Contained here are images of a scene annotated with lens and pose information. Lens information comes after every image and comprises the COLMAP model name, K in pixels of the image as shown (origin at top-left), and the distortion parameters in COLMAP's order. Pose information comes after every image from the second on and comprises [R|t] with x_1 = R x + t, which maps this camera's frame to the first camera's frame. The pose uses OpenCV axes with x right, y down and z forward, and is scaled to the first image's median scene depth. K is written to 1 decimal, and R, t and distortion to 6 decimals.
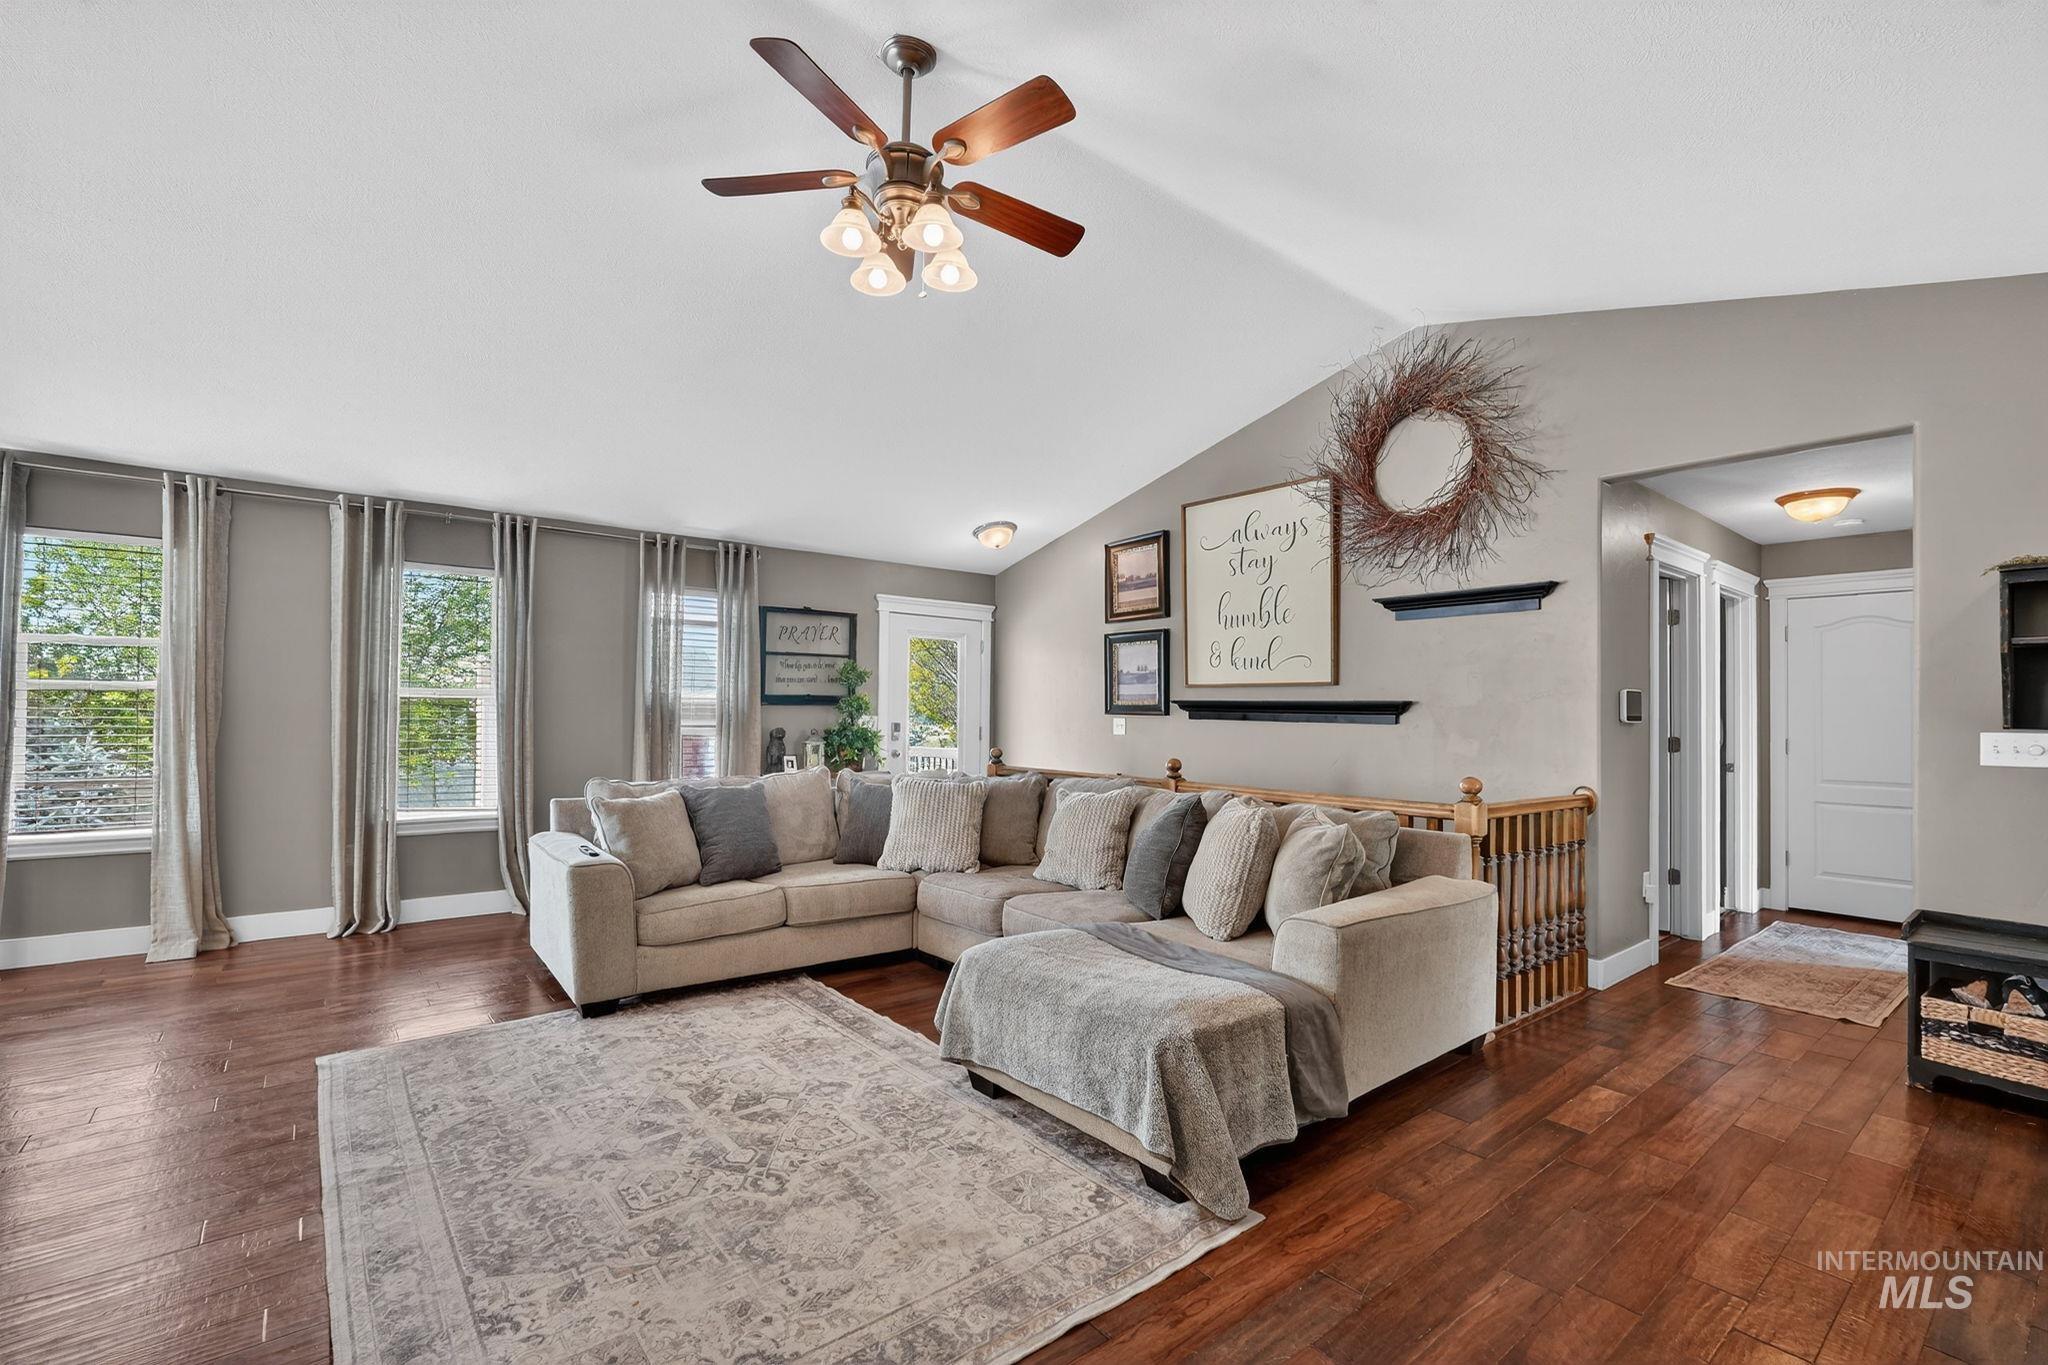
lens RADIAL K [[903.9, 0, 1024.9], [0, 903.9, 693.8], [0, 0, 1]] dist [-0.000180, -0.000016]
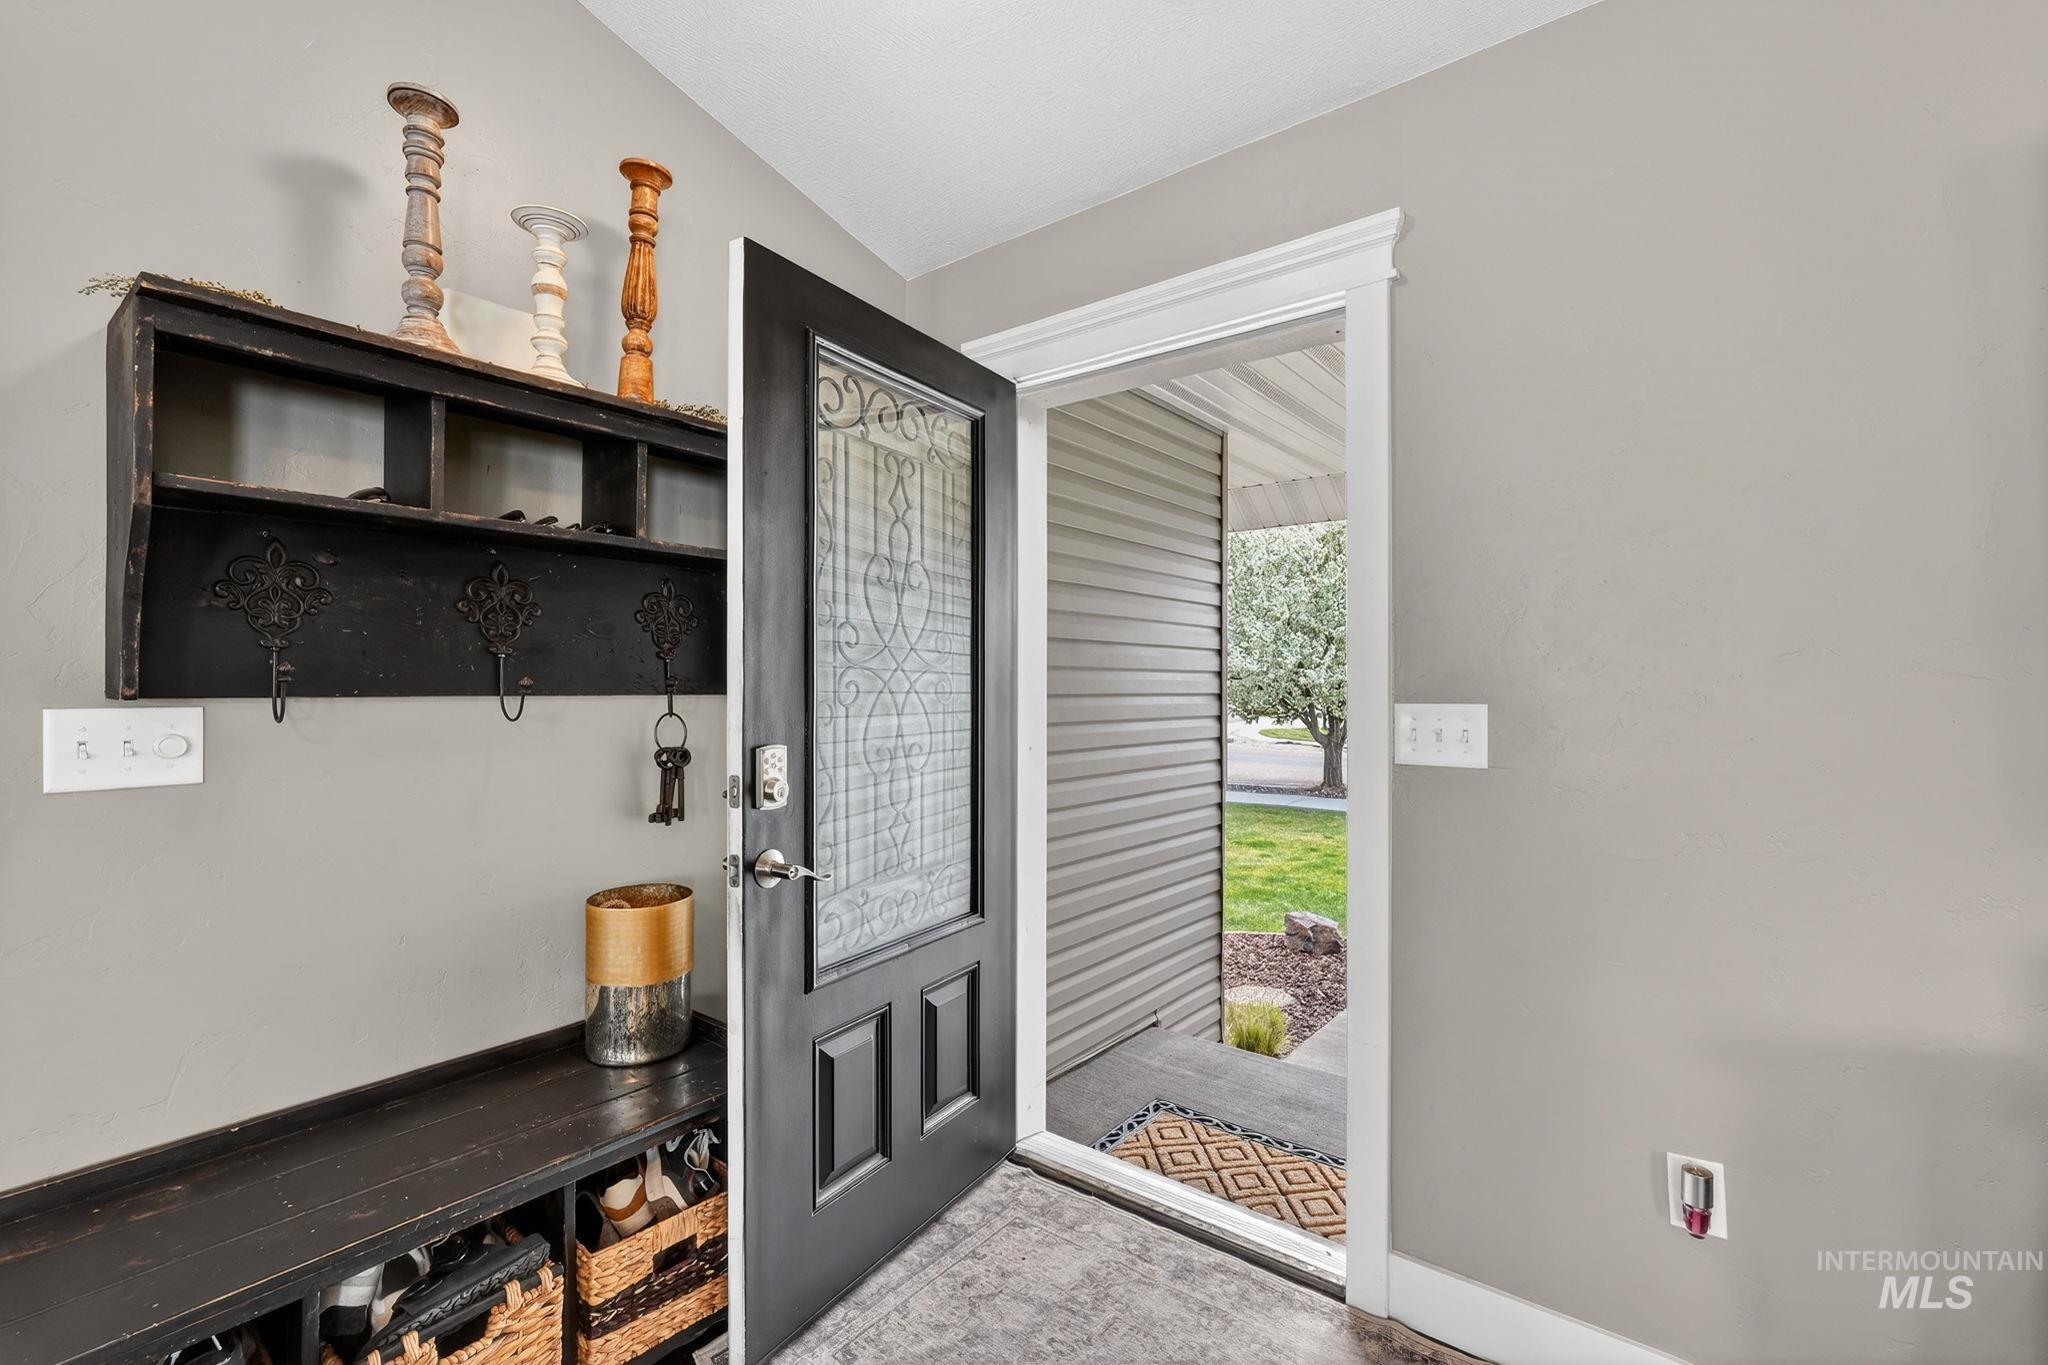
lens RADIAL K [[903.9, 0, 1023.9], [0, 903.9, 682.7], [0, 0, 1]] dist [-0.000180, -0.000016]
pose [[0.977598, -0.005547, 0.210406, 1.384183], [0.004694, 0.999979, 0.004551, 0.032535], [-0.210427, -0.003462, 0.977603, 0.537064]]
